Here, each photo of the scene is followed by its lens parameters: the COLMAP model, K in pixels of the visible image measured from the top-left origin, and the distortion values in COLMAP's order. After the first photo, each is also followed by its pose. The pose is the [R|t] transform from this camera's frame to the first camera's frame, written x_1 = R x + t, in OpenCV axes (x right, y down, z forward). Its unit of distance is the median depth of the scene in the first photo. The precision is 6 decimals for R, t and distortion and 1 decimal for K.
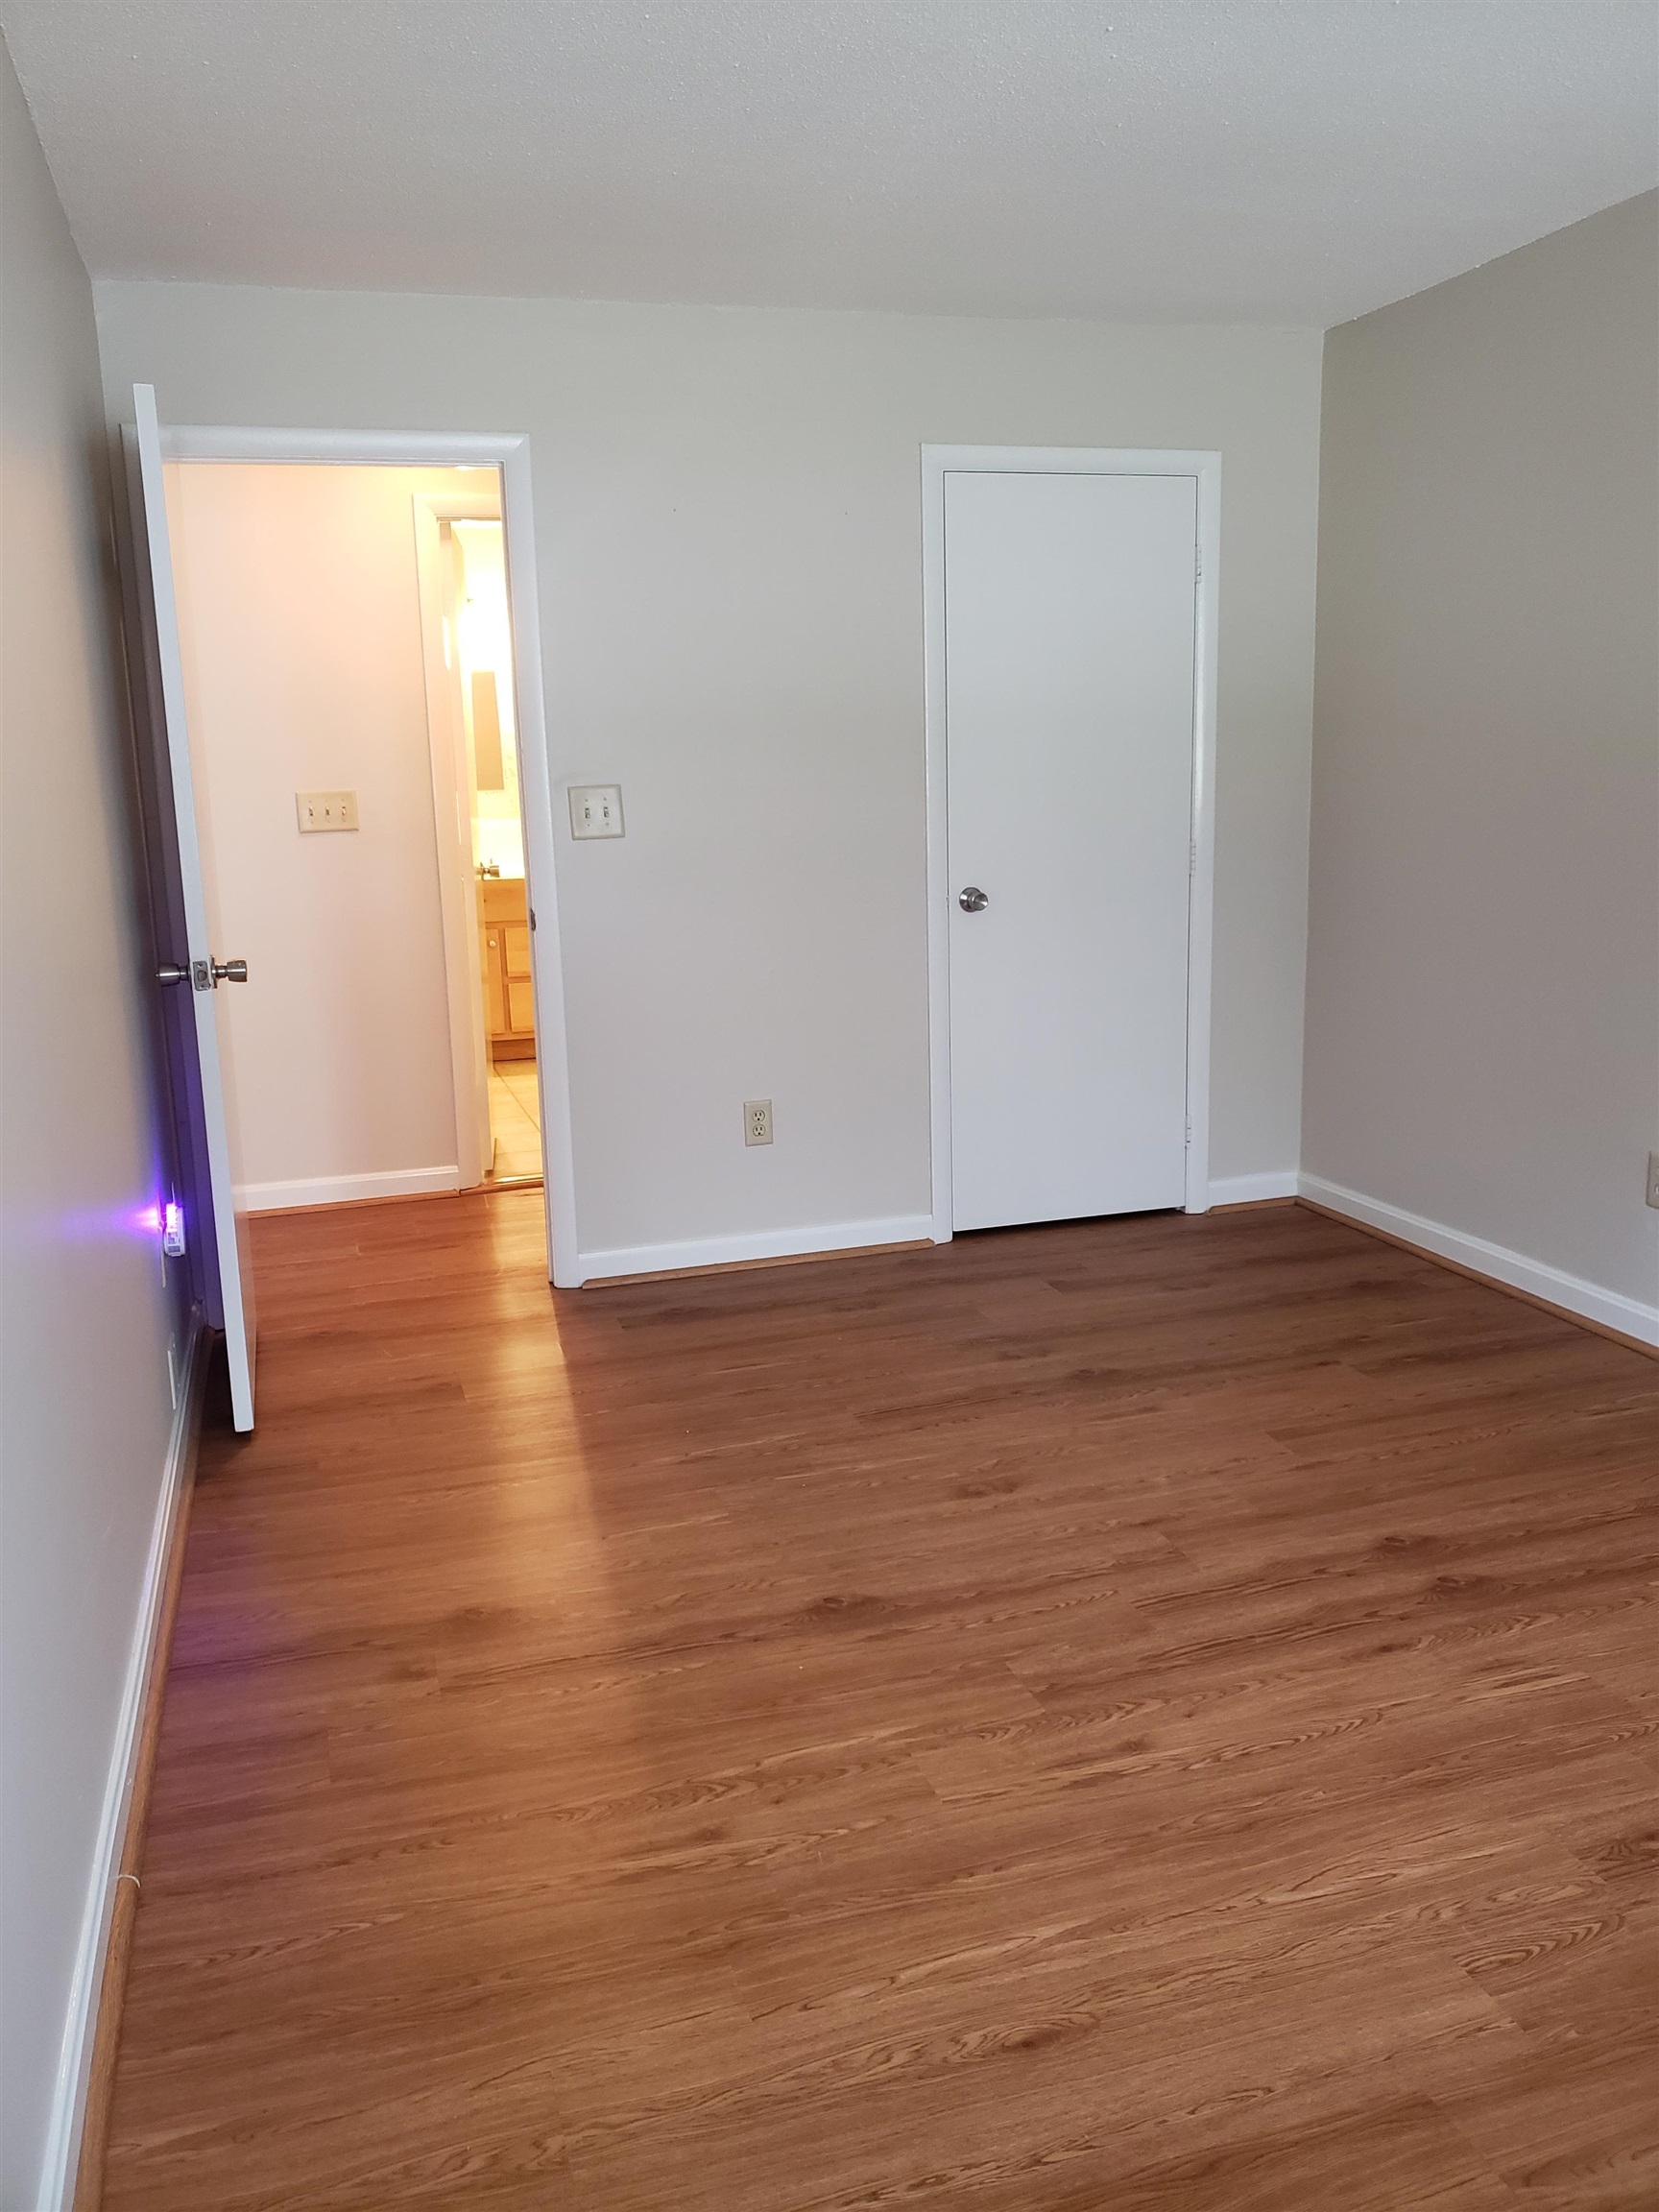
lens RADIAL K [[1736.9, 0, 826.3], [0, 1736.9, 934.8], [0, 0, 1]] dist [0.008918, 0.010034]
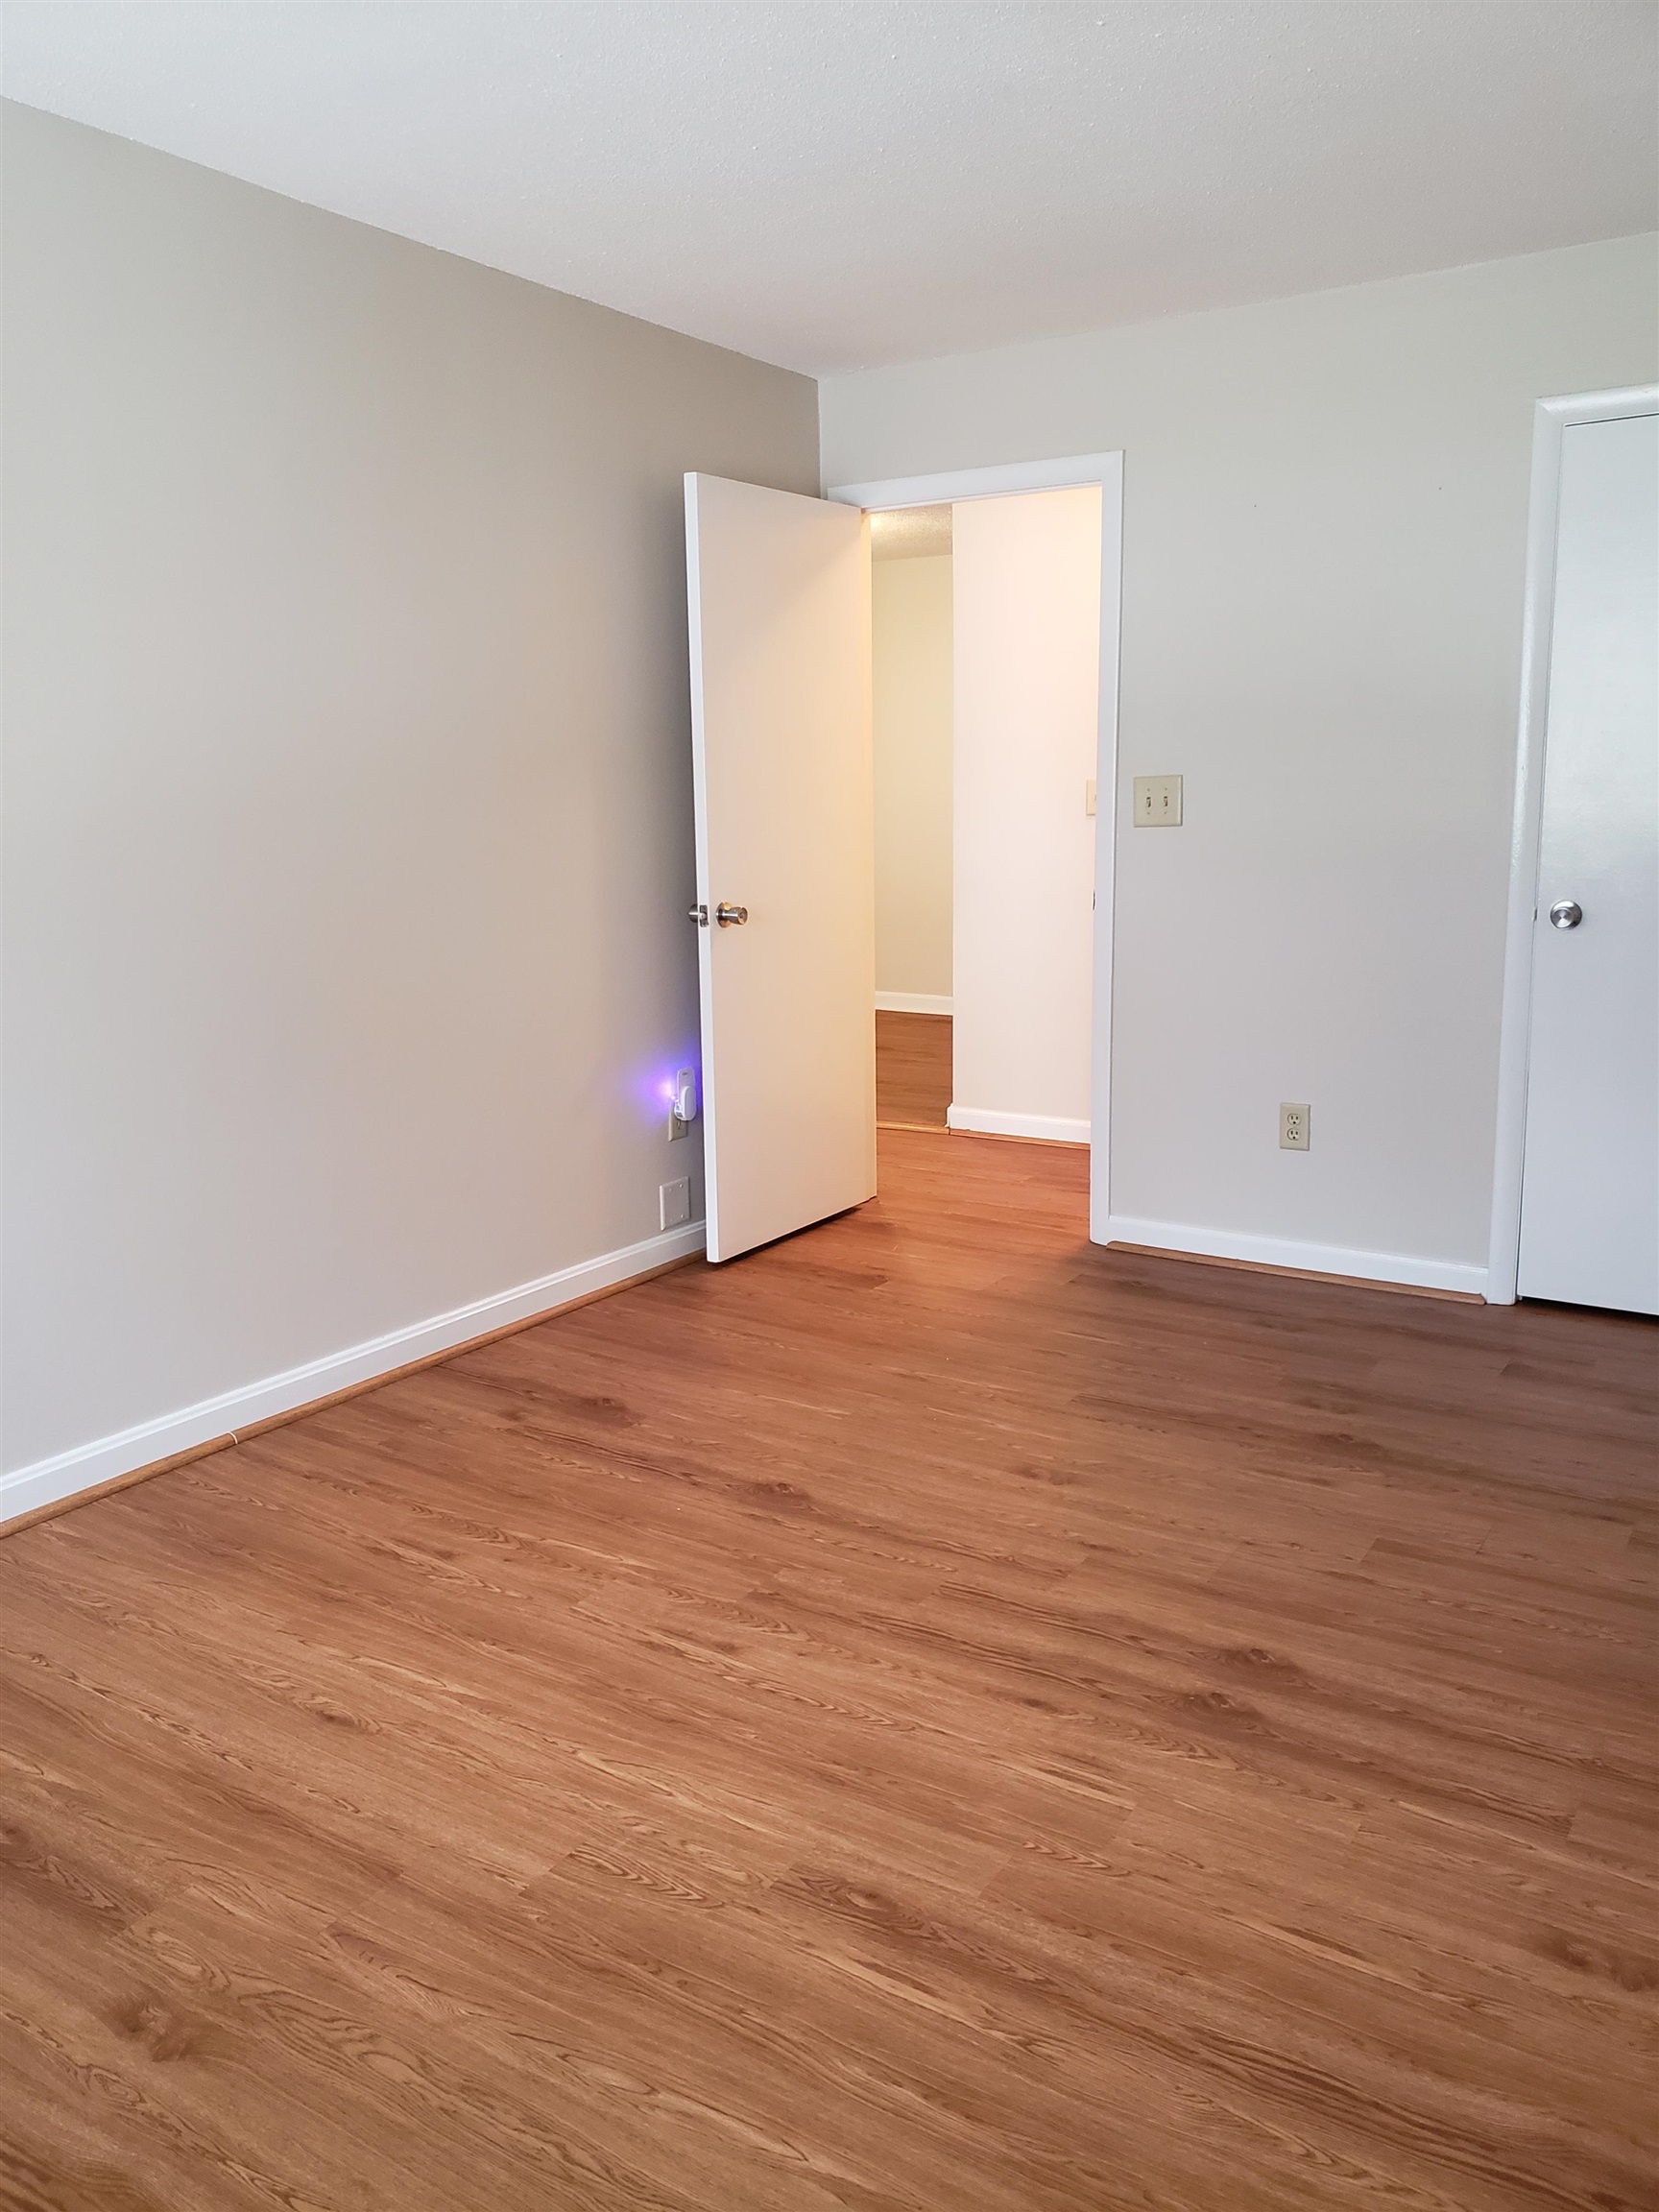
lens RADIAL K [[1716.9, 0, 786.7], [0, 1716.9, 1104.0], [0, 0, 1]] dist [0.161483, -0.495422]
pose [[0.631191, 0.163672, -0.758162, 0.822962], [-0.088126, 0.986285, 0.139552, -0.019614], [0.770605, -0.021270, 0.636959, 0.294376]]
